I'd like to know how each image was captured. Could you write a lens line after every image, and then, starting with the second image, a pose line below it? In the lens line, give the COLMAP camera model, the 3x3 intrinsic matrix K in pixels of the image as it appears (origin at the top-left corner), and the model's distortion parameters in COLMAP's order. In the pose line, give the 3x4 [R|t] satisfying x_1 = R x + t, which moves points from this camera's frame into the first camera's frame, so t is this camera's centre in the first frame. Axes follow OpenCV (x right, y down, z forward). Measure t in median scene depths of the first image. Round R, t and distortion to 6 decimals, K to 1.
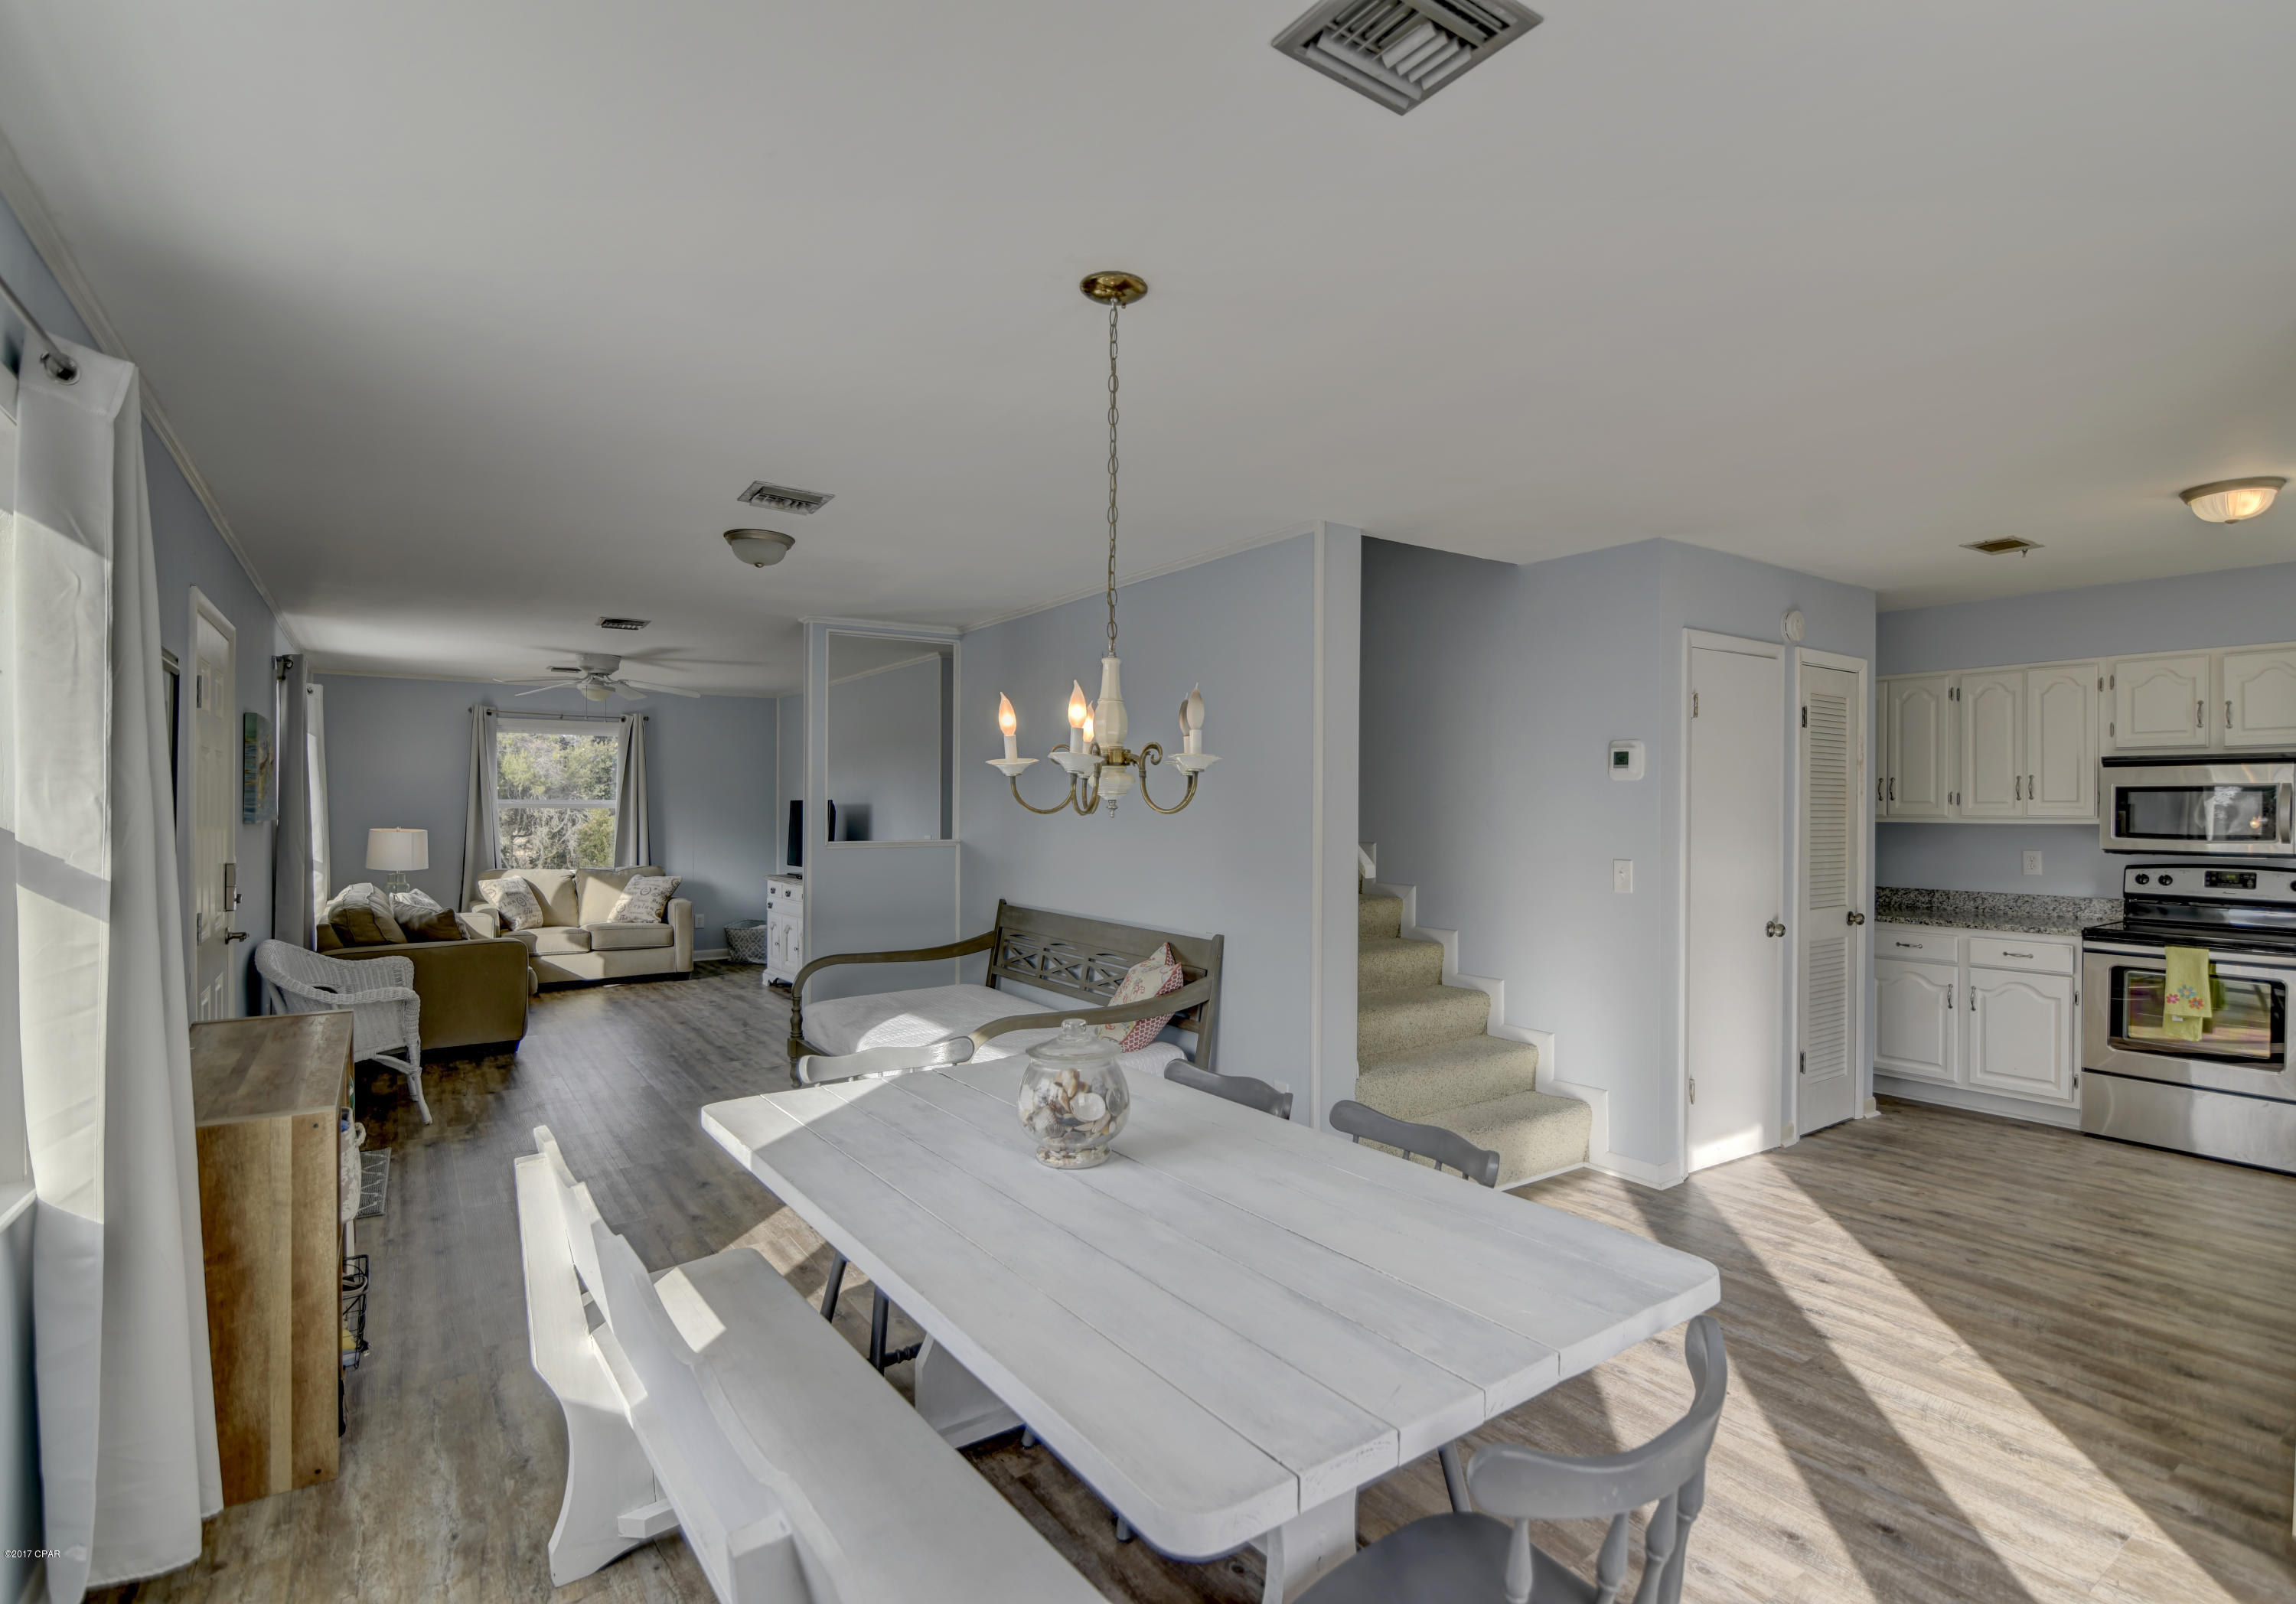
lens RADIAL K [[1117.8, 0, 1194.4], [0, 1117.8, 806.5], [0, 0, 1]] dist [-0.014487, -0.000215]
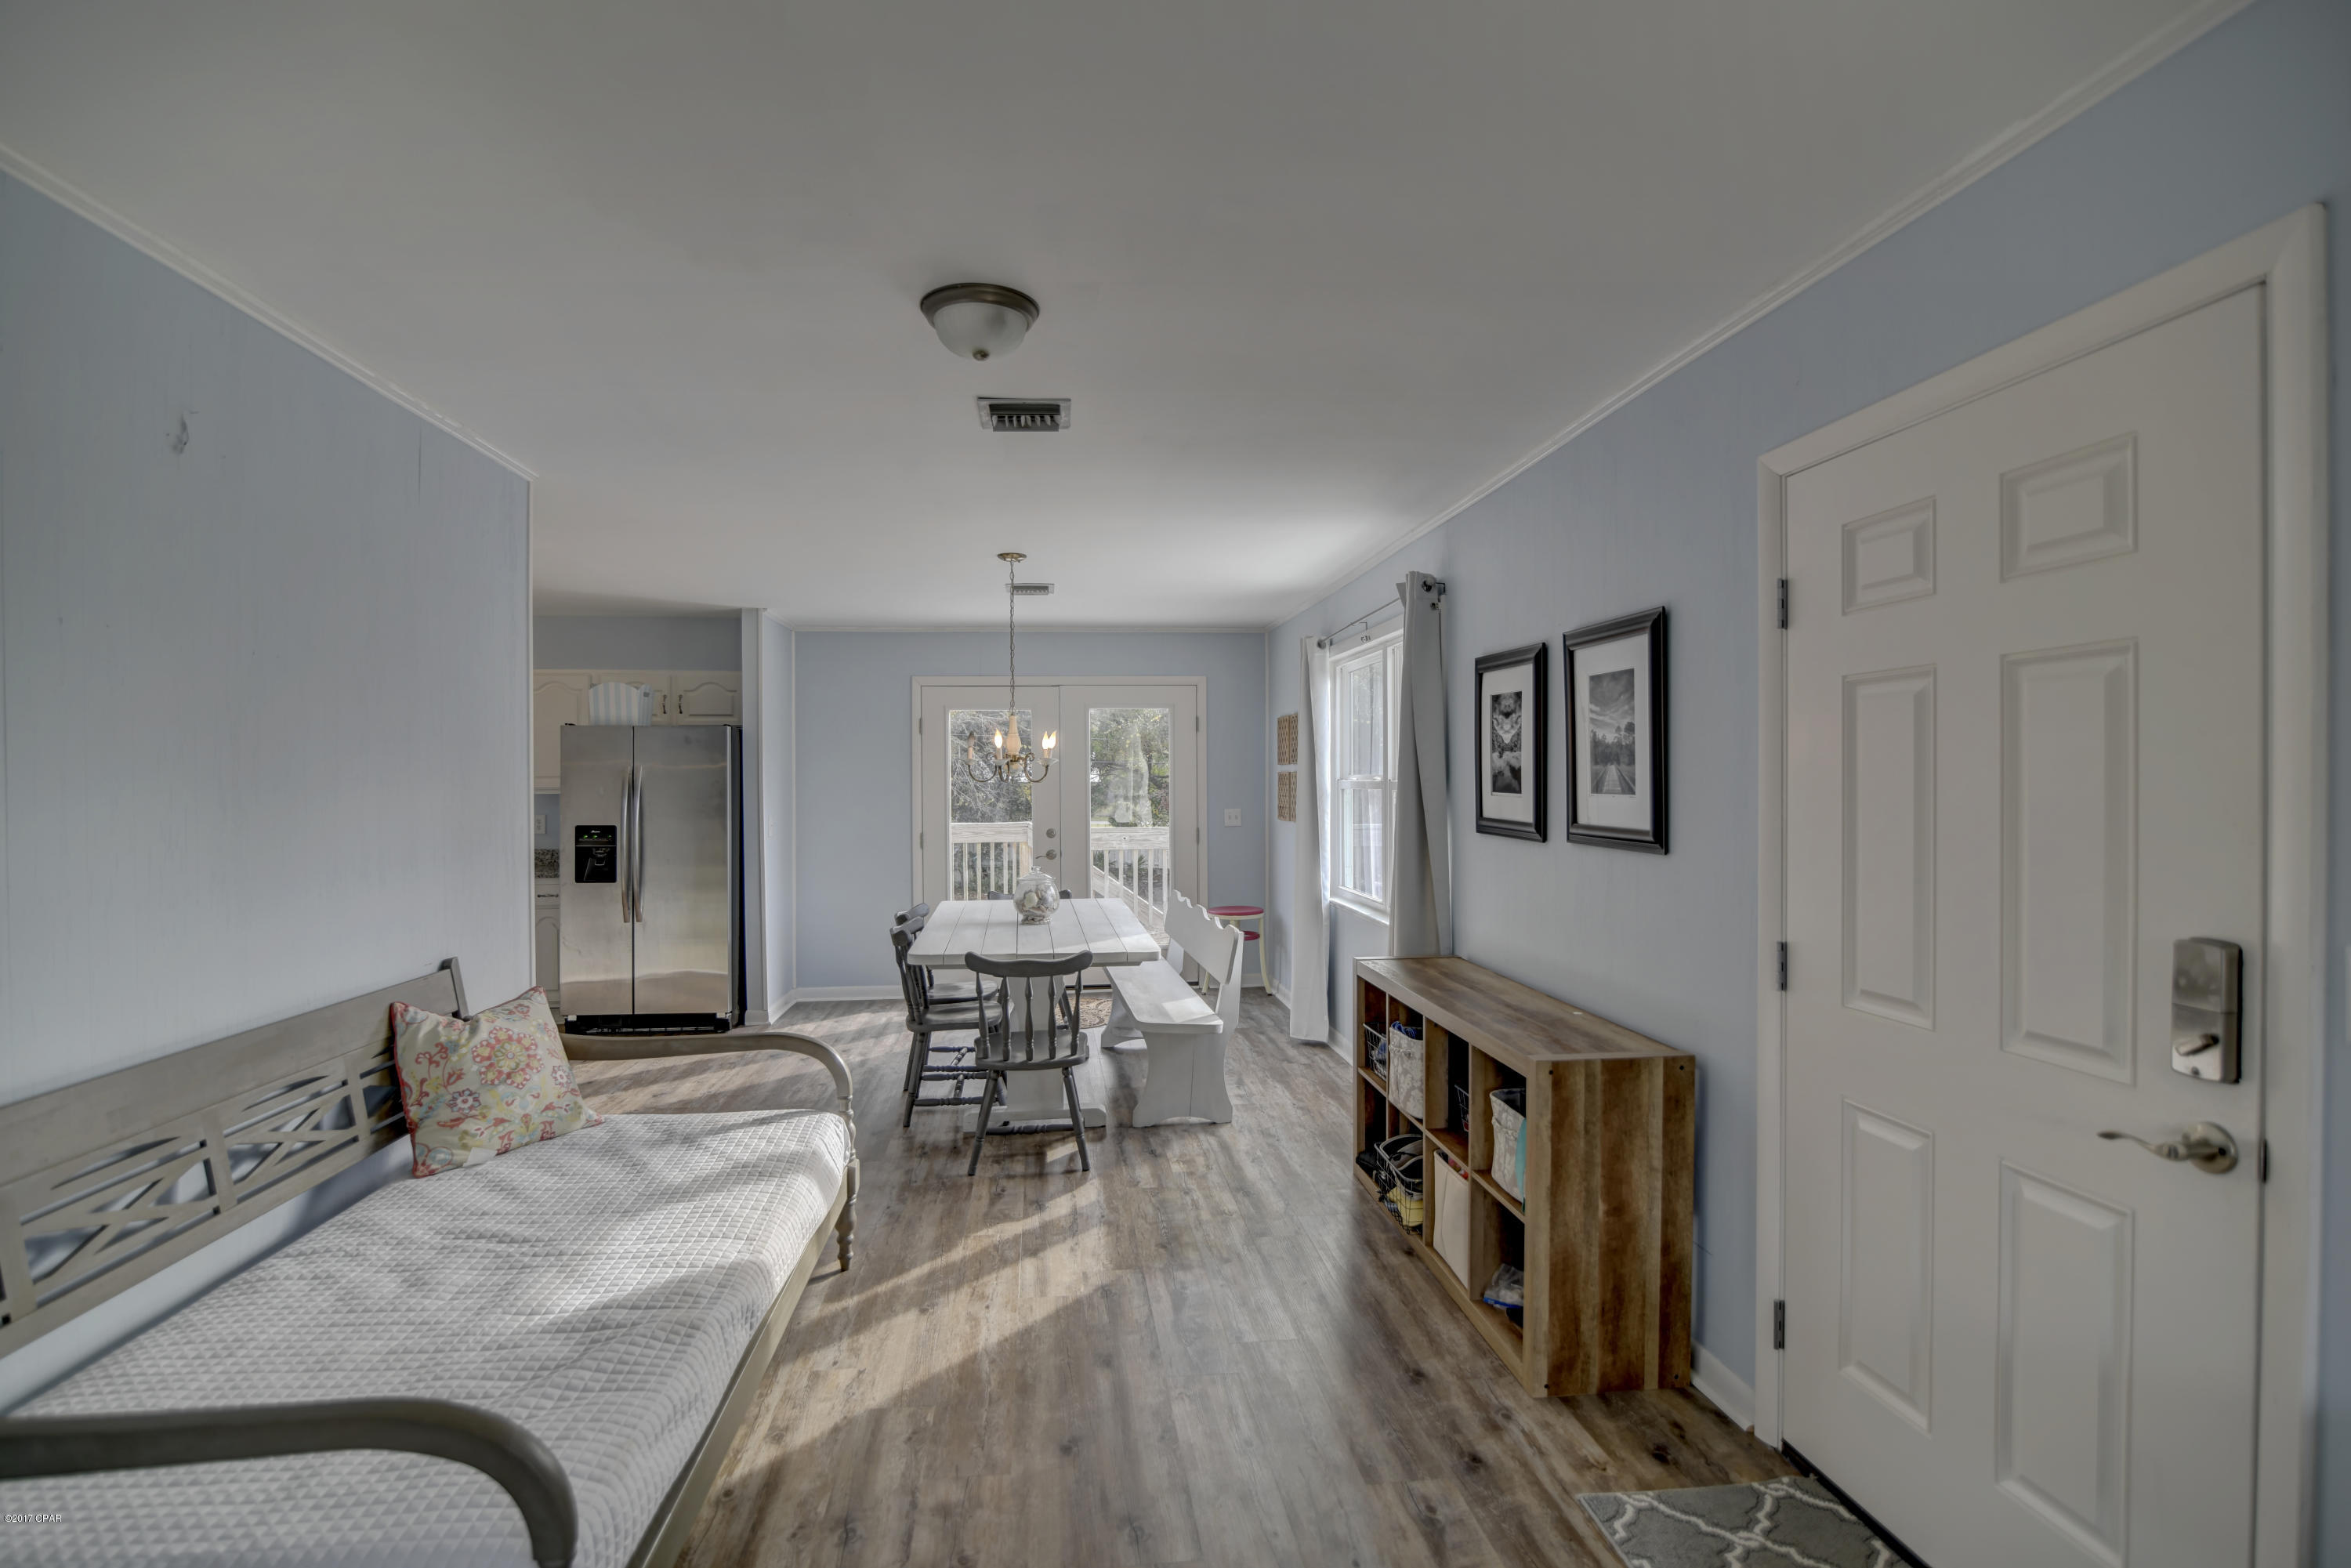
lens RADIAL K [[1094.1, 0, 1169.7], [0, 1094.1, 791.8], [0, 0, 1]] dist [-0.019713, -0.000133]
pose [[-0.874733, -0.005345, 0.484576, -0.672078], [0.000739, 0.999923, 0.012365, -0.000621], [-0.484604, 0.011174, -0.874662, 1.300052]]
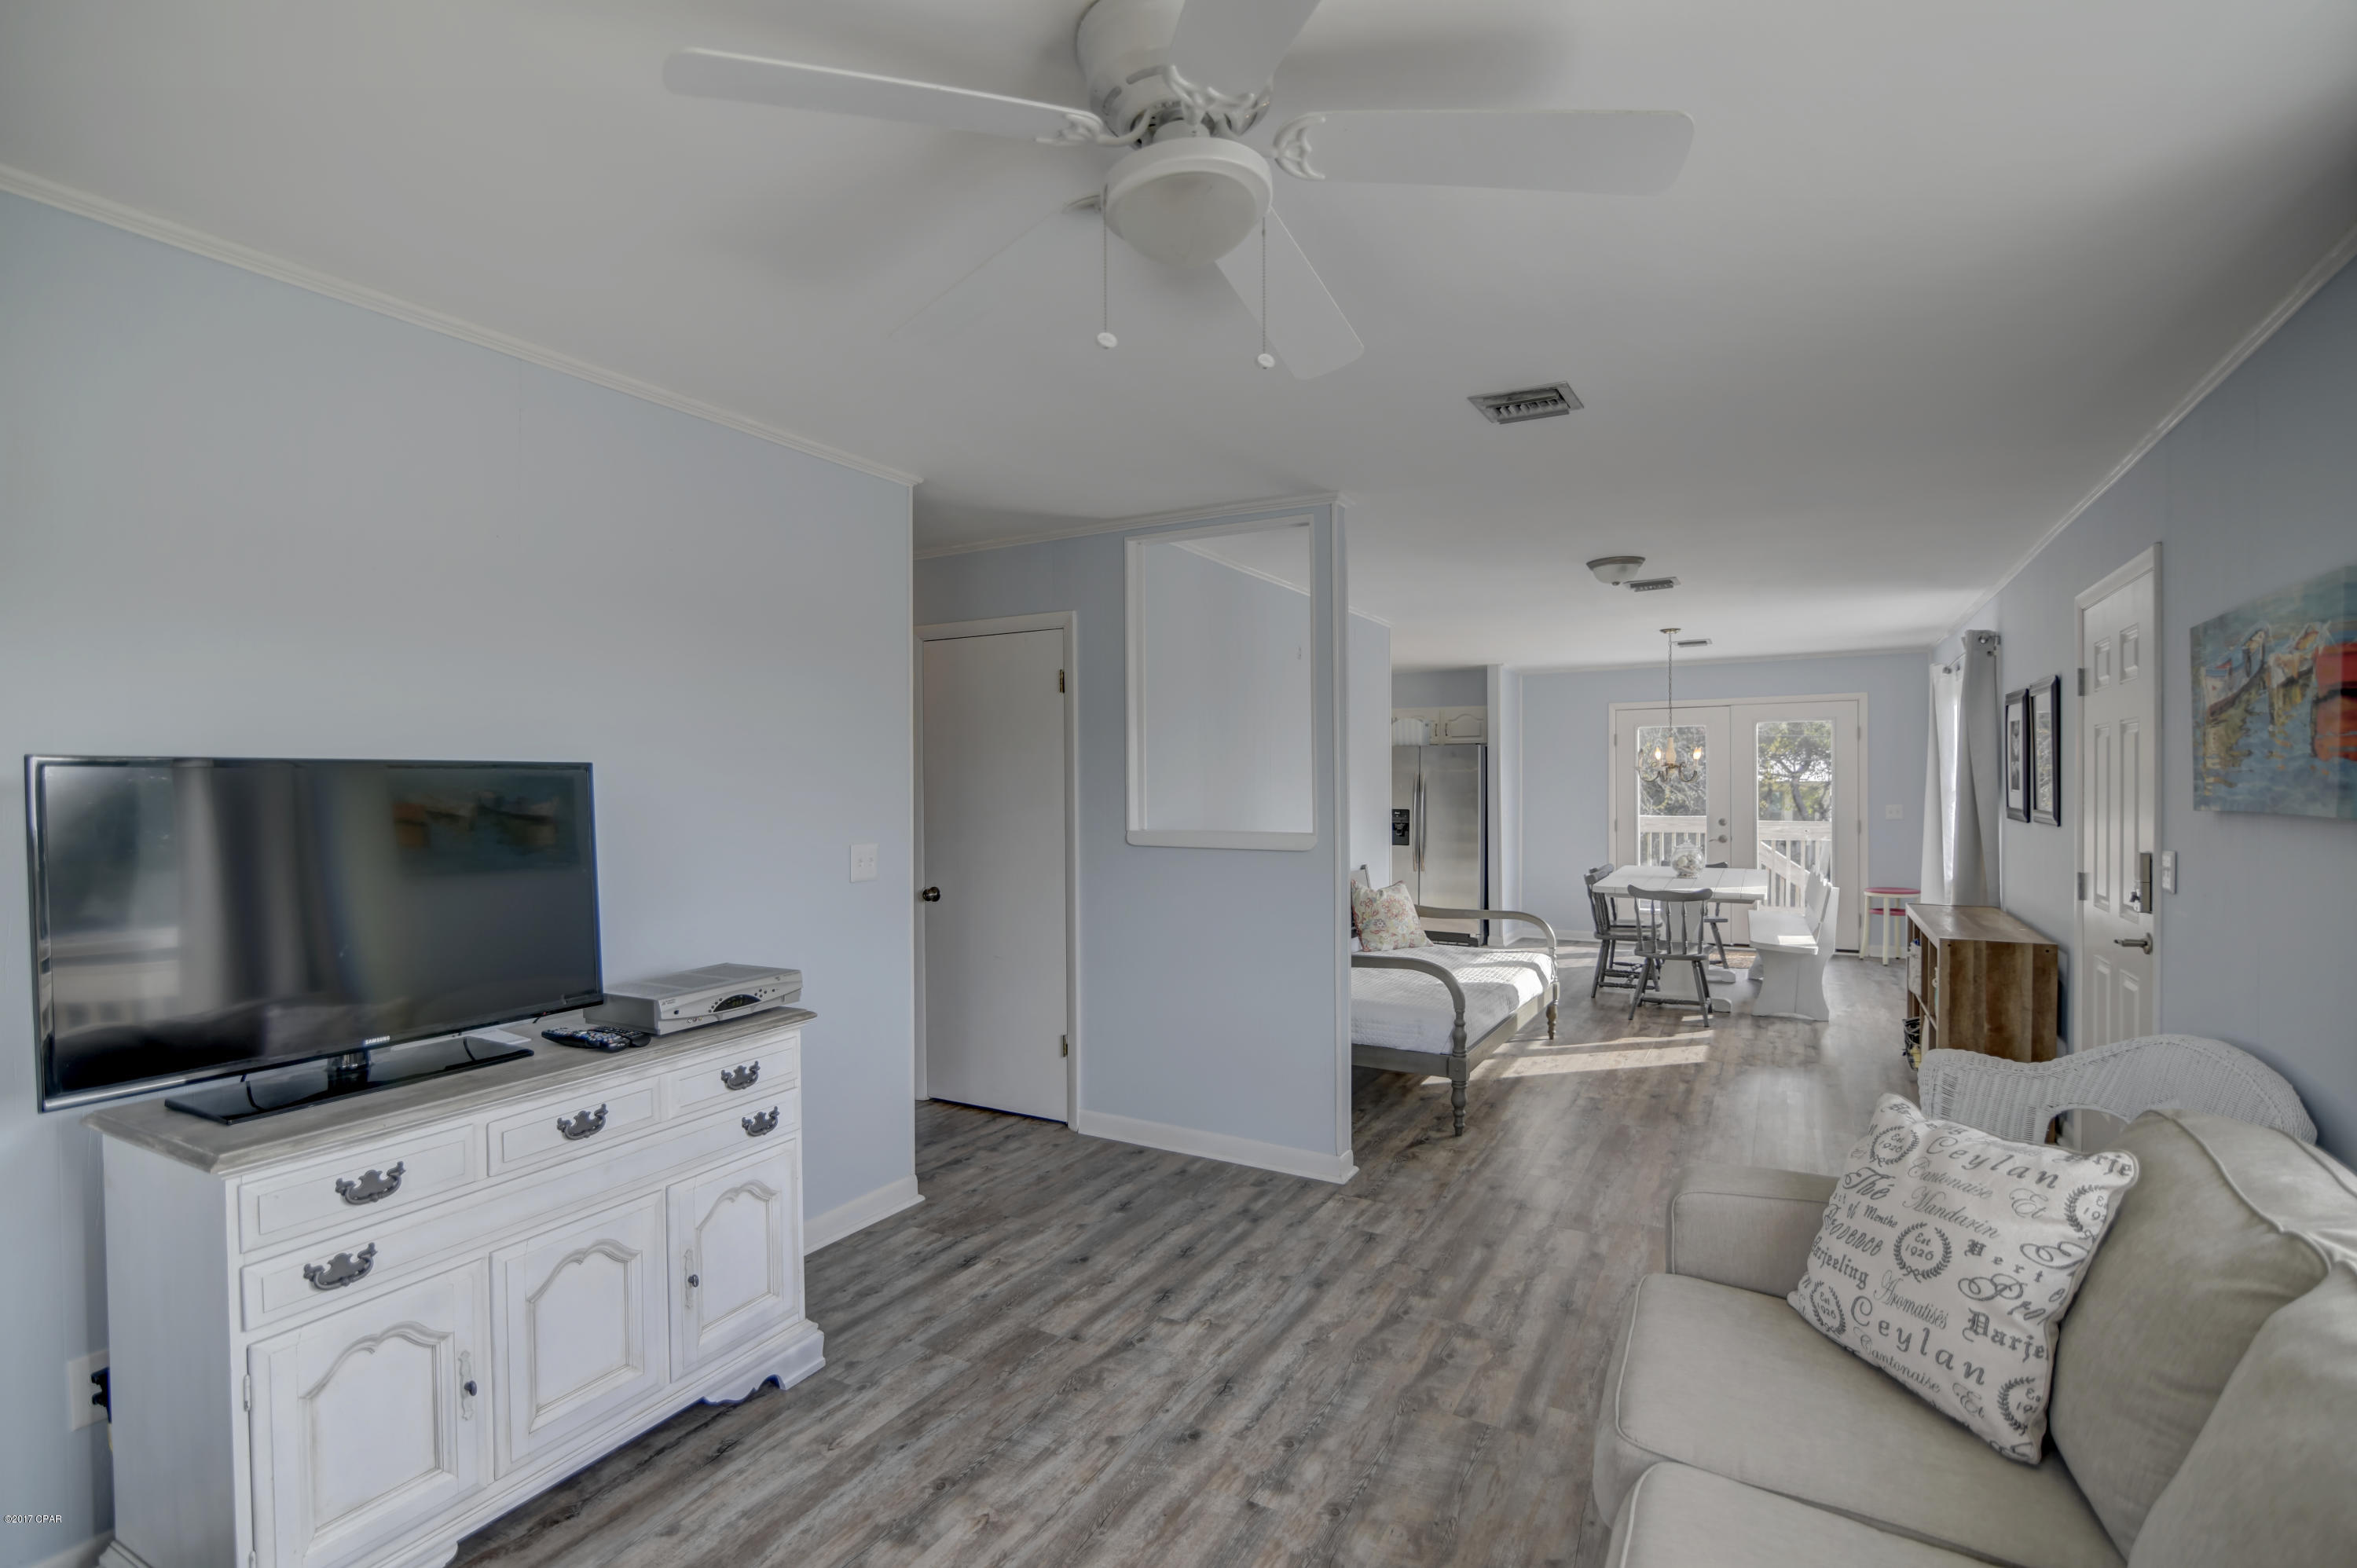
lens RADIAL K [[1100.8, 0, 1165.2], [0, 1100.8, 787.7], [0, 0, 1]] dist [-0.019581, 0.001301]
pose [[-0.413341, -0.005955, 0.910557, -1.157442], [0.003016, 0.999964, 0.007909, -0.003479], [-0.910571, 0.006015, -0.413308, 1.757534]]
